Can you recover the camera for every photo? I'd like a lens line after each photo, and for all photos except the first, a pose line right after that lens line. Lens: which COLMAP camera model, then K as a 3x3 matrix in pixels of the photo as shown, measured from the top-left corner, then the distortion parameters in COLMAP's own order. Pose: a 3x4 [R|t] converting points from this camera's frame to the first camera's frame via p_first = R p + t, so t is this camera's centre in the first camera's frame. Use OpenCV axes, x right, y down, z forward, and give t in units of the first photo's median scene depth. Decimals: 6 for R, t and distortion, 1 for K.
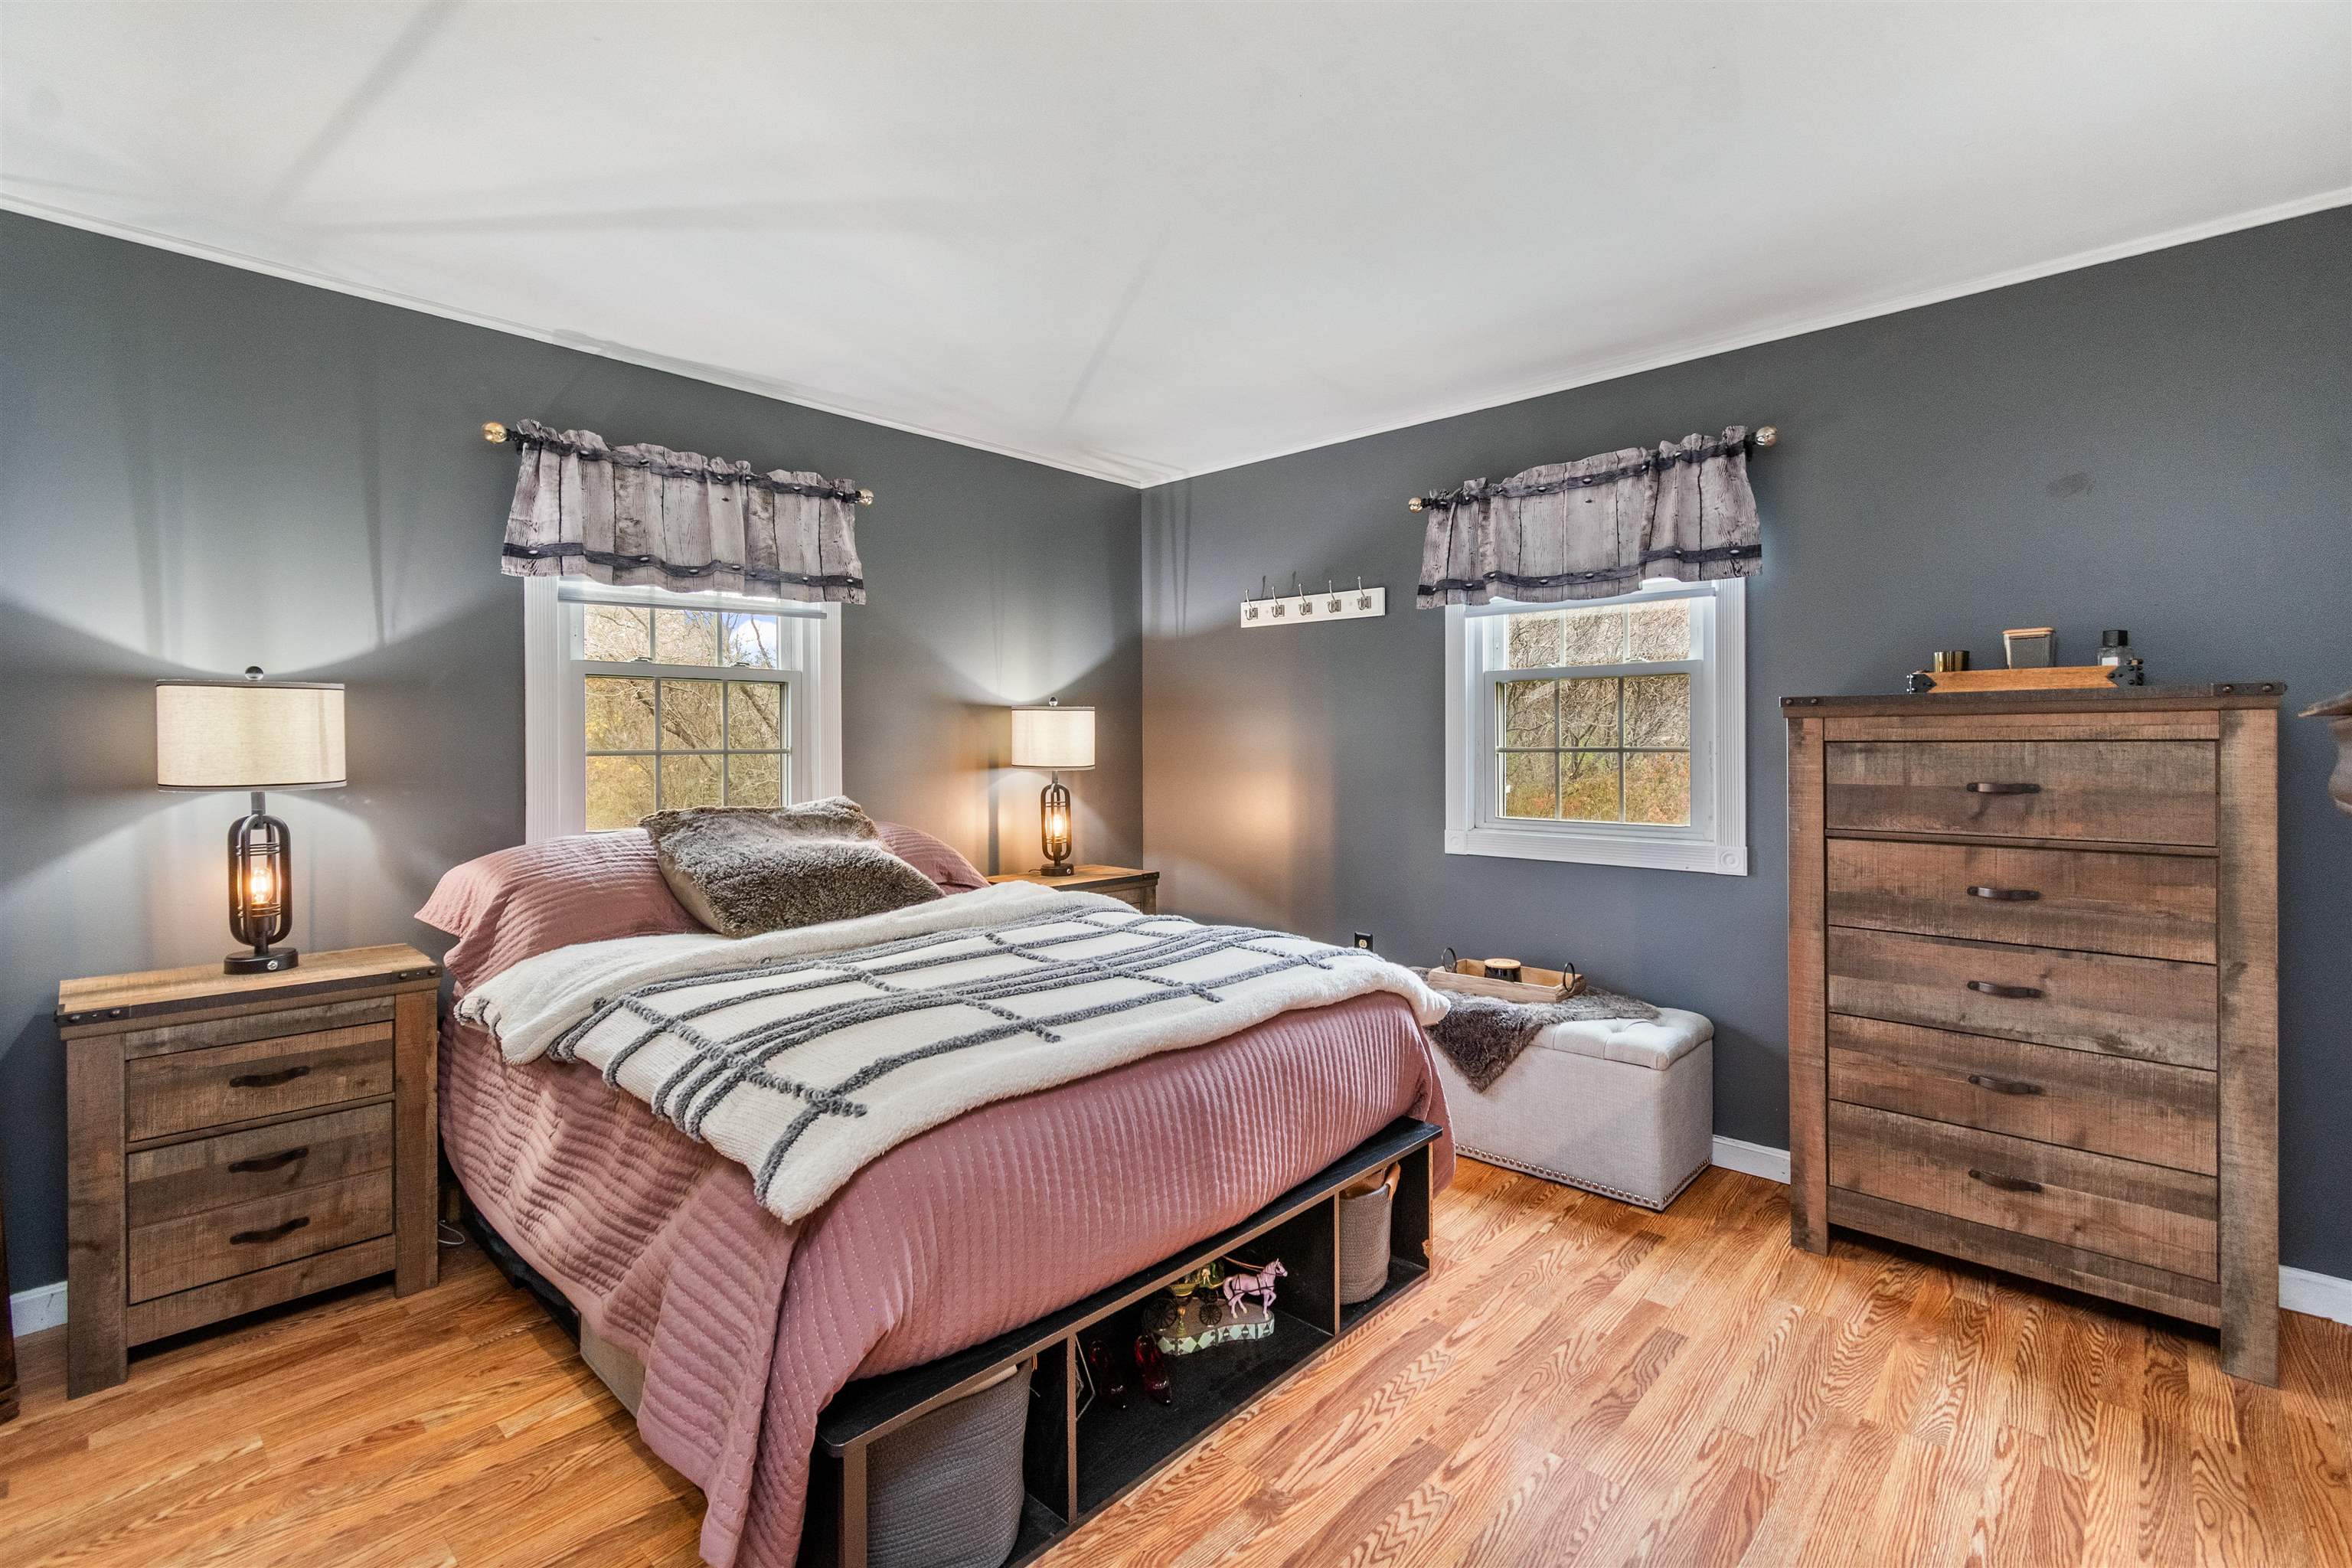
lens RADIAL K [[1044.7, 0, 1200.1], [0, 1044.7, 777.4], [0, 0, 1]] dist [-0.001360, -0.000184]
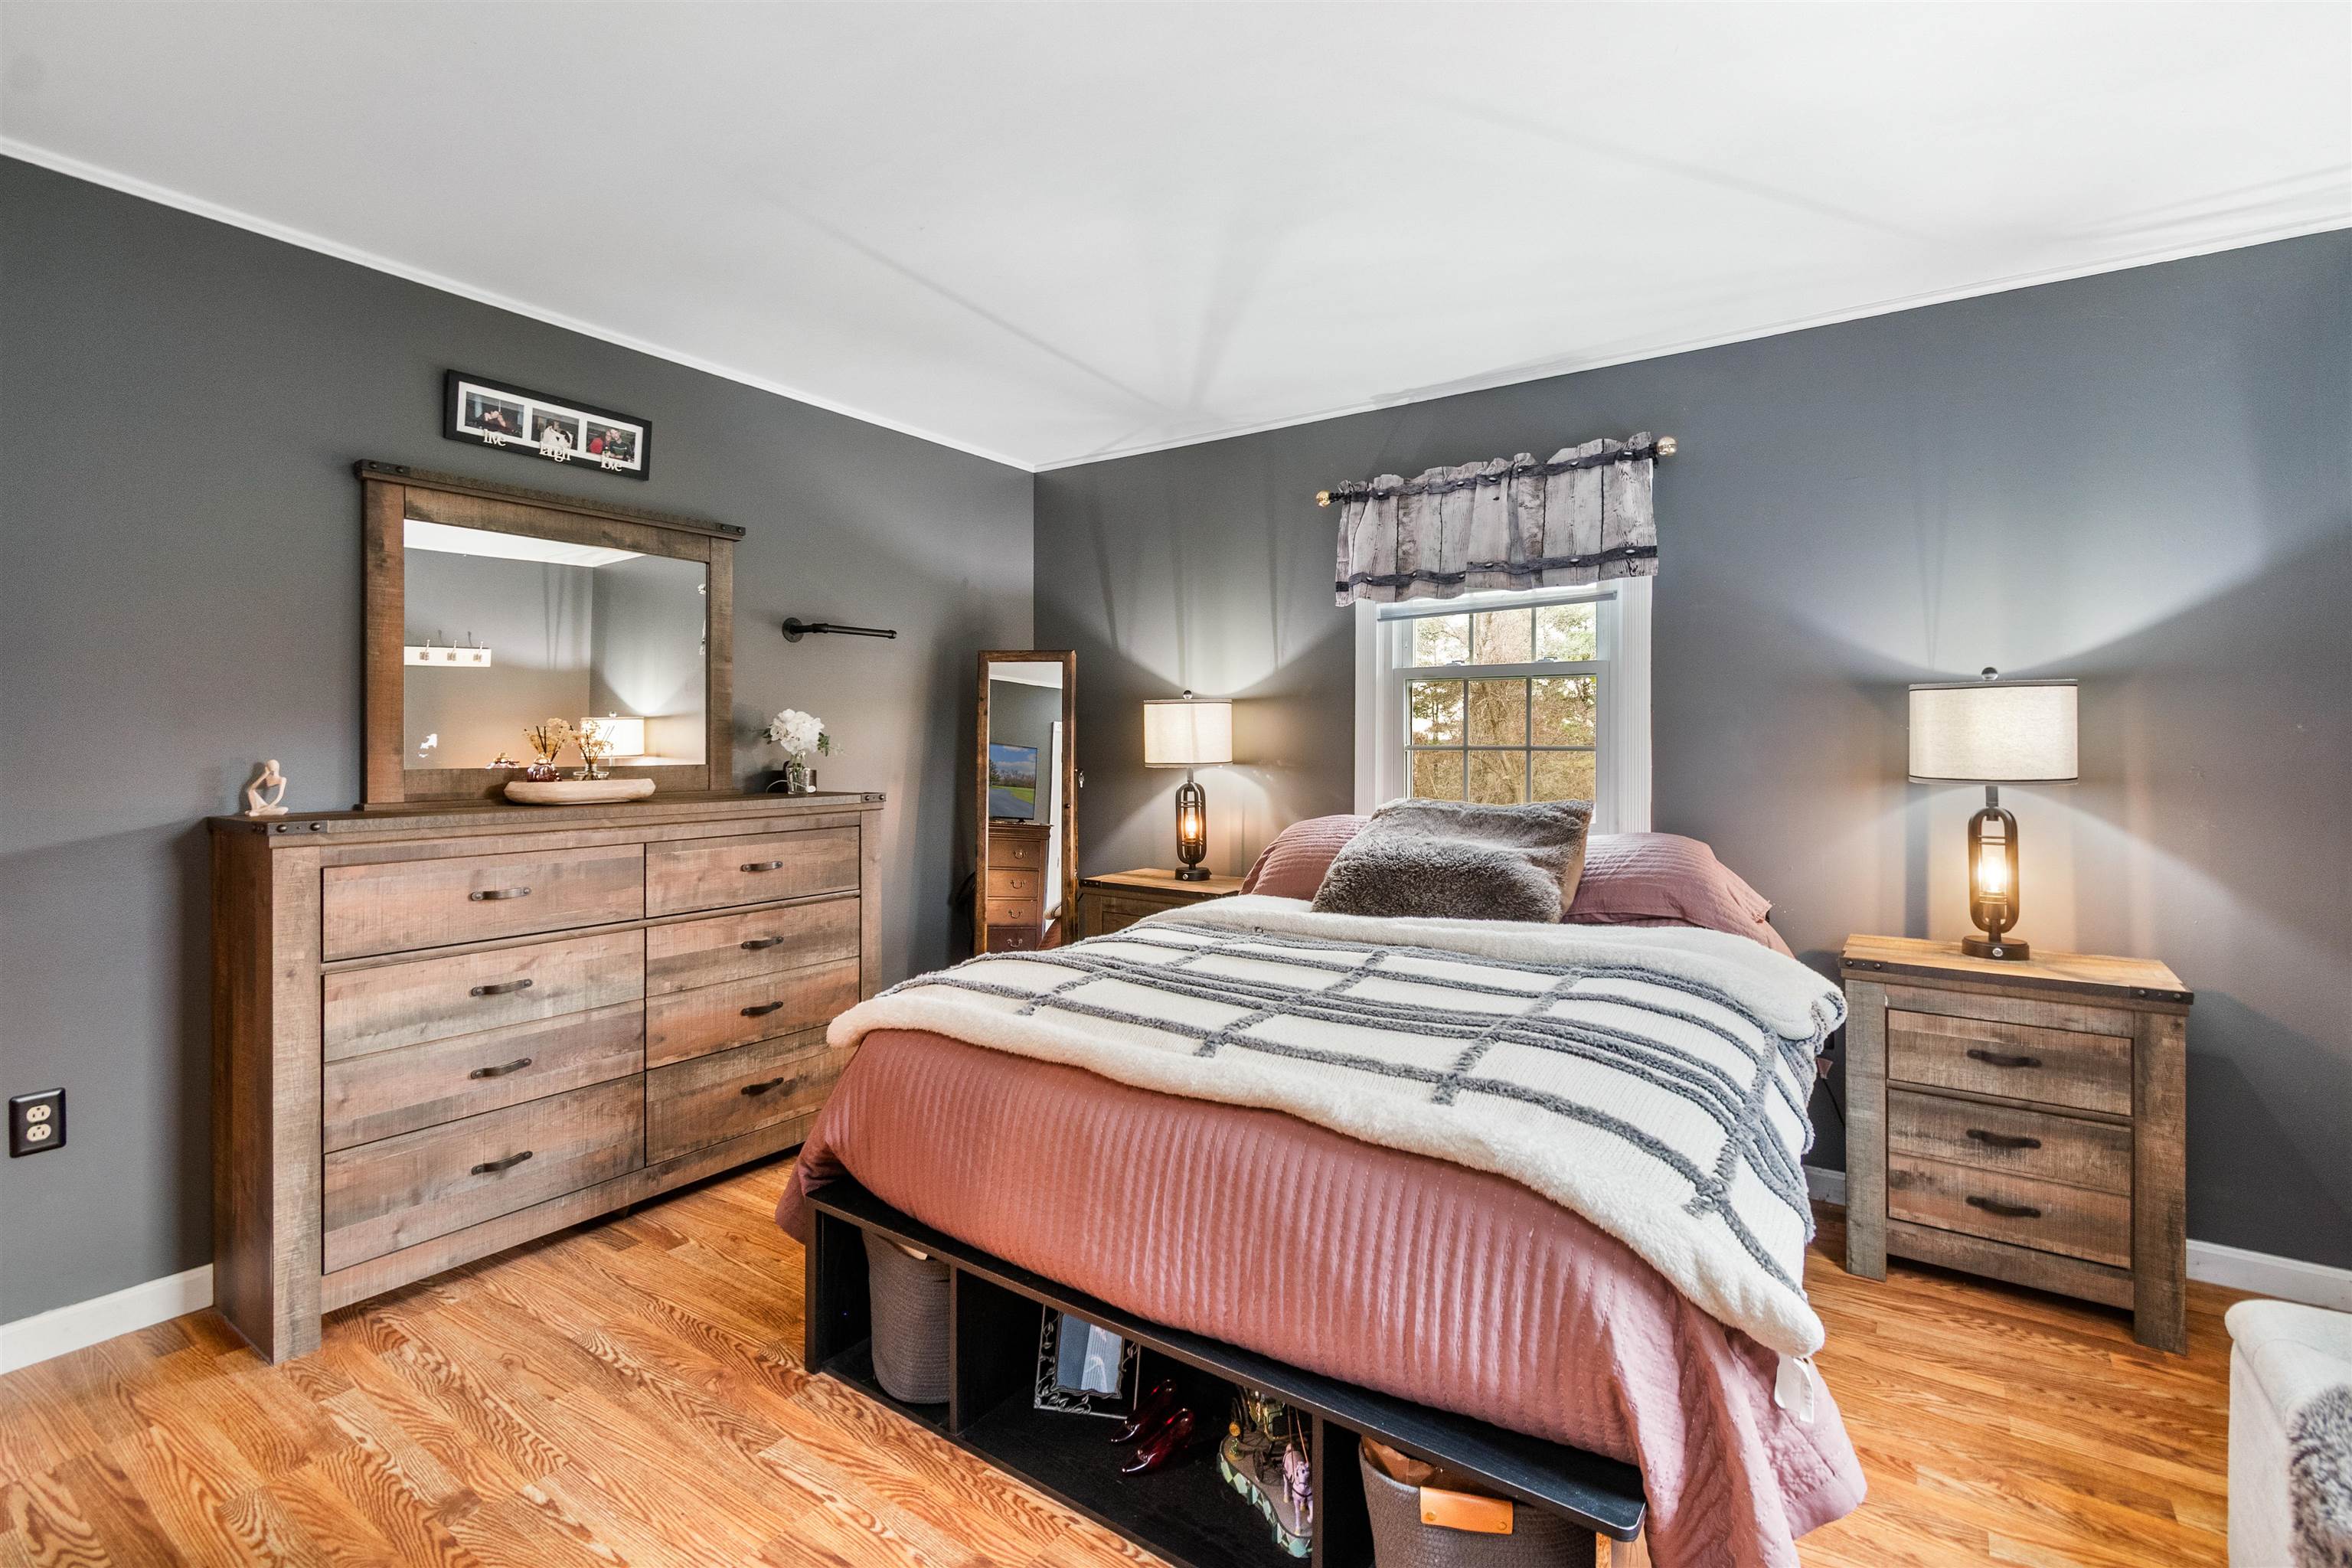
lens RADIAL K [[1063.1, 0, 1174.0], [0, 1063.1, 775.7], [0, 0, 1]] dist [-0.000585, -0.000077]
pose [[0.135814, 0.036074, -0.990077, 0.540695], [-0.035696, 0.998866, 0.031497, -0.019165], [0.990091, 0.031064, 0.136948, 0.564115]]
